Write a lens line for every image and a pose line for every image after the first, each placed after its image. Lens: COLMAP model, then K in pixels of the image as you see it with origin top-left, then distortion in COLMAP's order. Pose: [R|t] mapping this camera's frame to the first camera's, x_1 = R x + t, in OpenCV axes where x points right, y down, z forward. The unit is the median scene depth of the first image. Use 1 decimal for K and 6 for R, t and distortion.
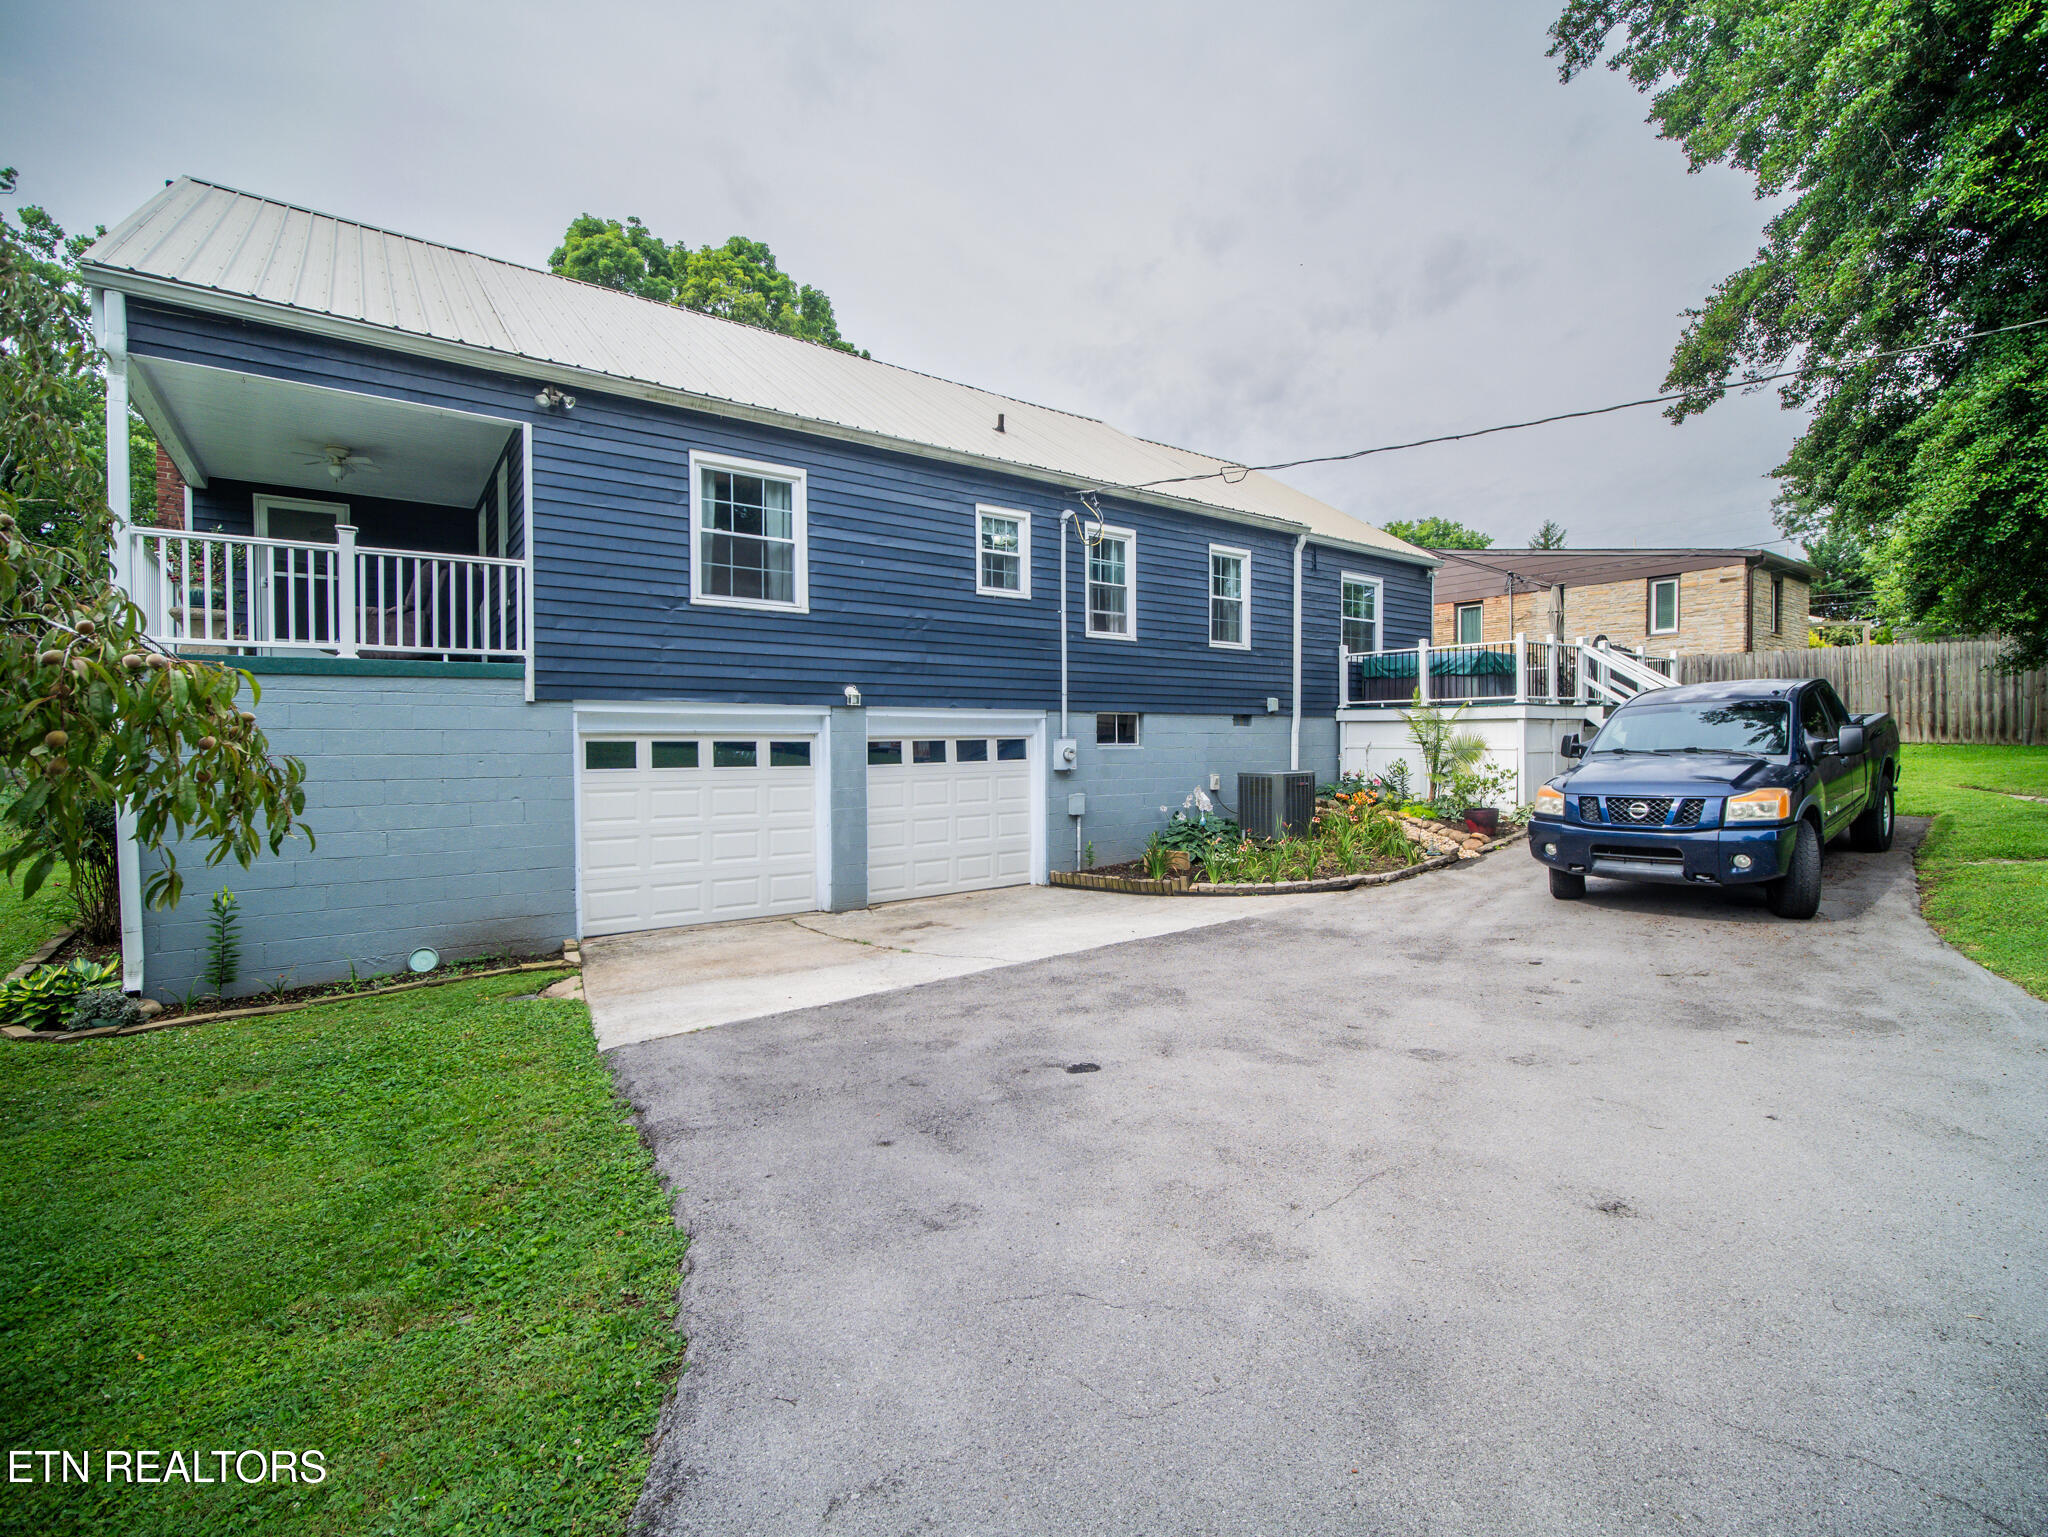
lens RADIAL K [[936.6, 0, 1024.0], [0, 936.6, 768.5], [0, 0, 1]] dist [-0.012633, -0.000216]
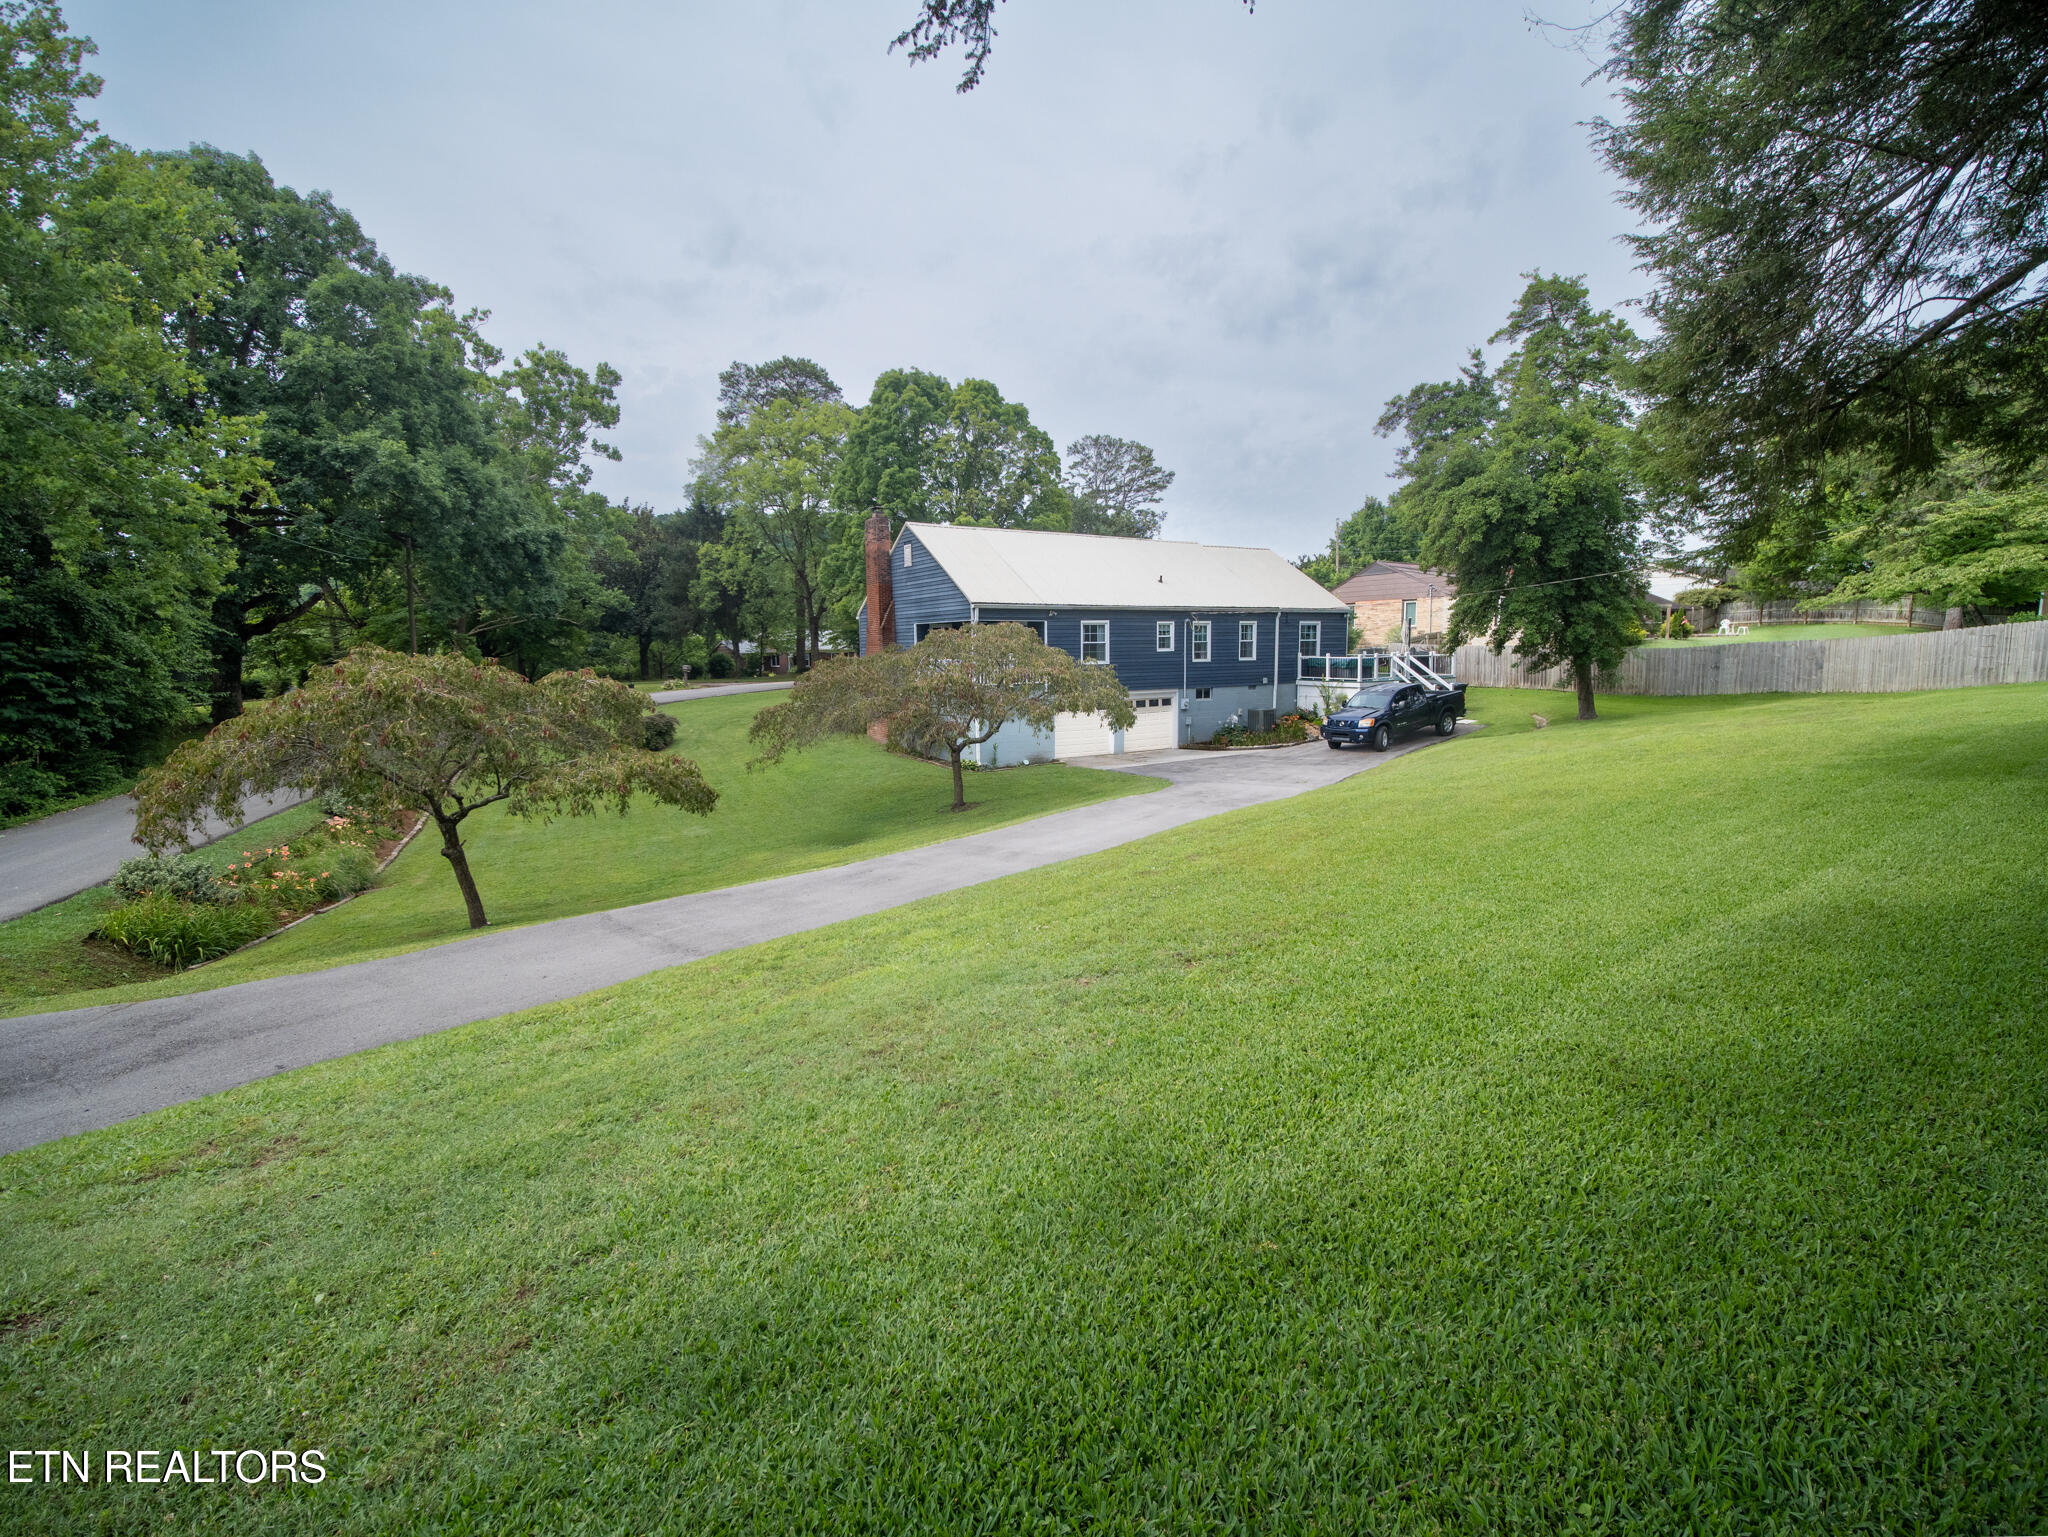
lens RADIAL K [[936.6, 0, 1024.0], [0, 936.6, 768.5], [0, 0, 1]] dist [-0.012633, -0.000216]
pose [[0.996900, 0.003238, -0.078609, -0.217039], [0.005059, 0.994446, 0.105122, -0.119097], [0.078513, -0.105194, 0.991348, -1.864073]]
